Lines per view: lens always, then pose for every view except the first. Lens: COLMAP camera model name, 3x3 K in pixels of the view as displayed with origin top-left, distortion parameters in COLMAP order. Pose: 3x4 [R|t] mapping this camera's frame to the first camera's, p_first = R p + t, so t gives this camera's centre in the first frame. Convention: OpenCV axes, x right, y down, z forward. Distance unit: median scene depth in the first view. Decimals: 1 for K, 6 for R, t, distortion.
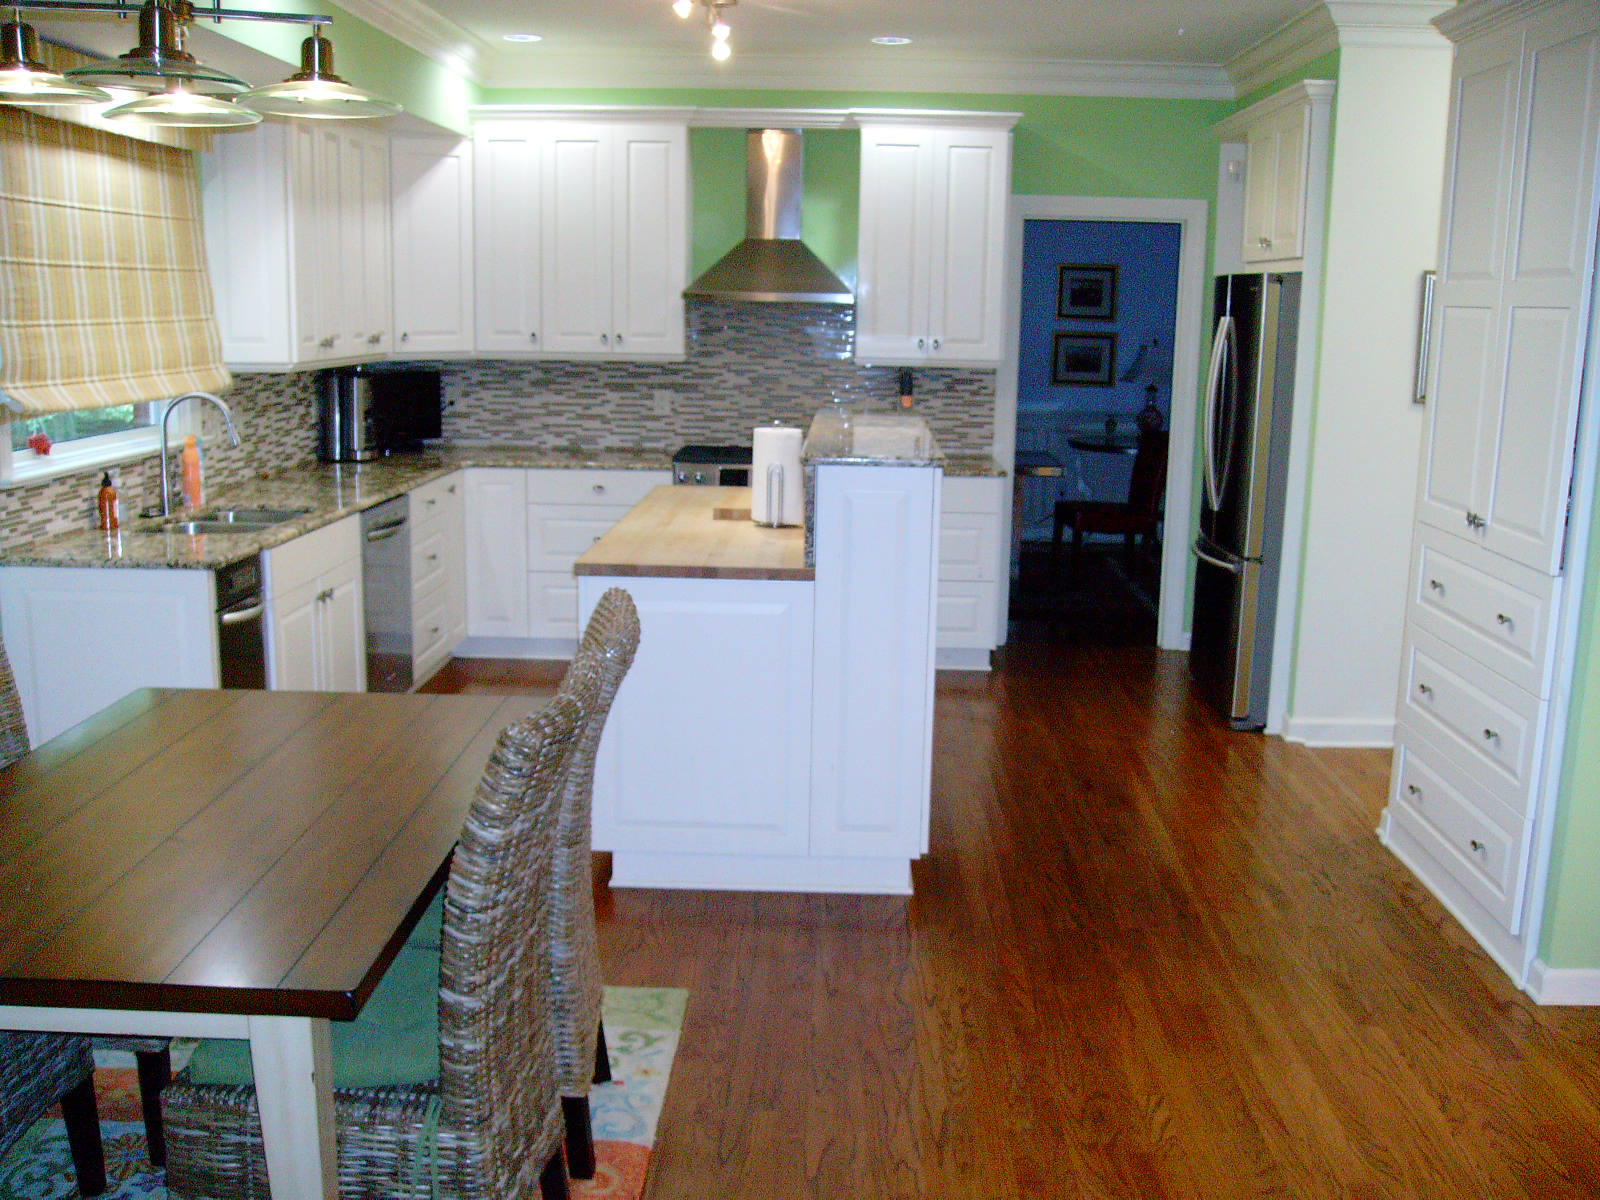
lens RADIAL K [[1649.3, 0, 795.7], [0, 1649.3, 646.1], [0, 0, 1]] dist [-0.116763, 0.001299]
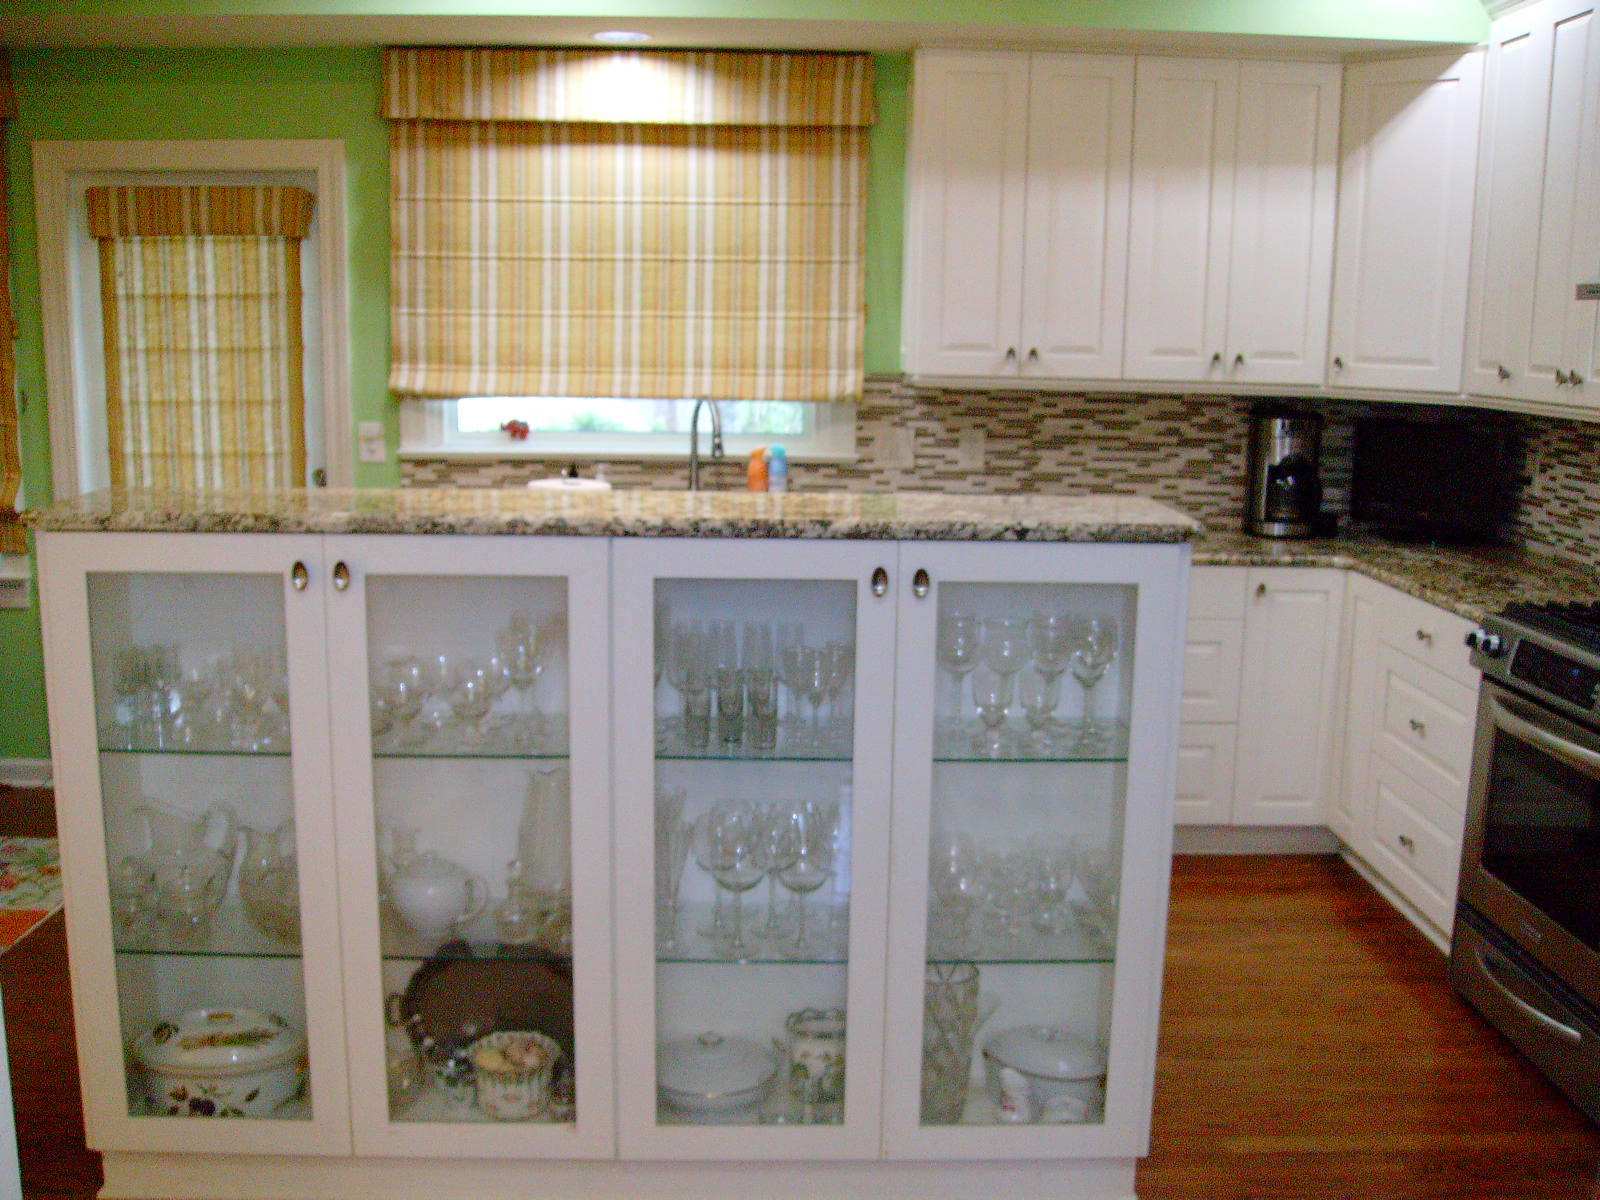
lens RADIAL K [[1649.3, 0, 795.7], [0, 1649.3, 646.1], [0, 0, 1]] dist [-0.116763, 0.001299]
pose [[0.042057, 0.168914, -0.984733, 0.444478], [-0.219966, 0.962987, 0.155789, -0.137827], [0.974601, 0.210056, 0.077656, 0.789378]]
